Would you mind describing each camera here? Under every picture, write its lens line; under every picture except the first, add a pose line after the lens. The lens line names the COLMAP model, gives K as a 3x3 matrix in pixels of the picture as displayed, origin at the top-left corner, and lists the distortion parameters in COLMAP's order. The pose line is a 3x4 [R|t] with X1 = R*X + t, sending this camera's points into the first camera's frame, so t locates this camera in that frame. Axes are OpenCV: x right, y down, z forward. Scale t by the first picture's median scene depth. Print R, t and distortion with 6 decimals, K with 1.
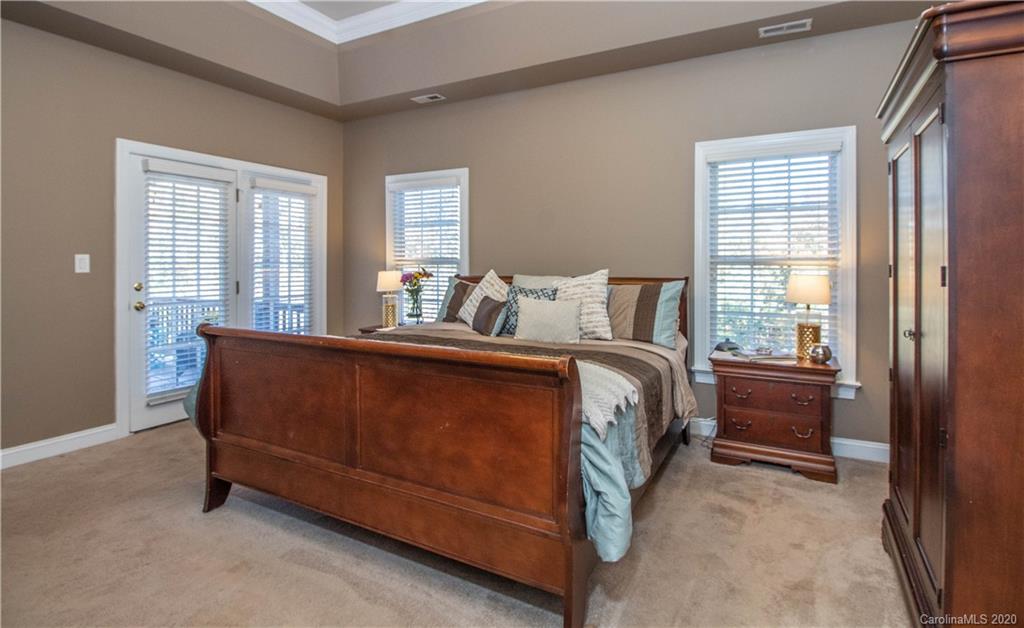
lens RADIAL K [[512.6, 0, 513.3], [0, 512.6, 266.9], [0, 0, 1]] dist [-0.003208, -0.000295]
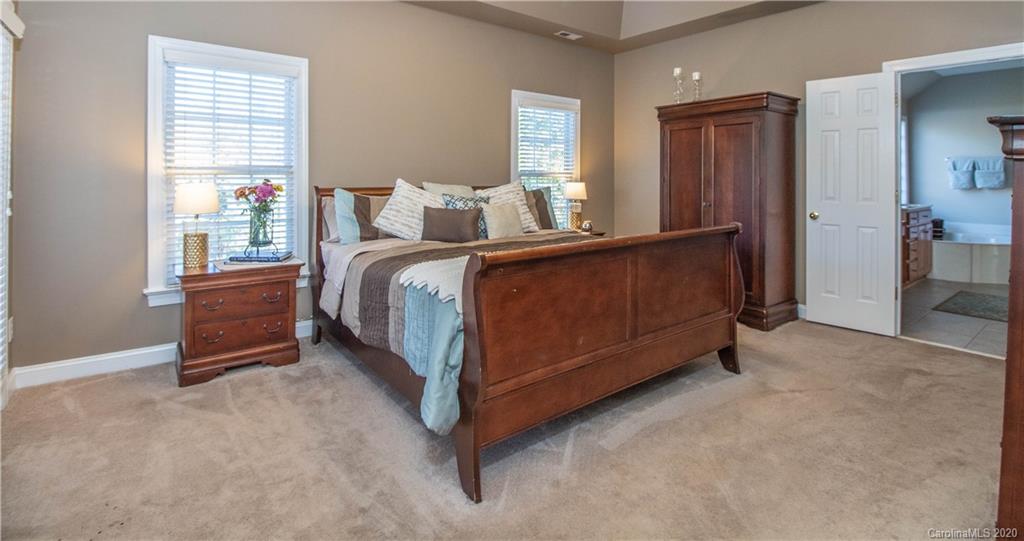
lens RADIAL K [[493.2, 0, 512.8], [0, 493.2, 177.9], [0, 0, 1]] dist [-0.000746, -0.000127]
pose [[0.374347, -0.002376, 0.927285, -0.721244], [-0.001668, 0.999993, 0.003235, -0.002592], [-0.927287, -0.002758, 0.374341, 0.386615]]
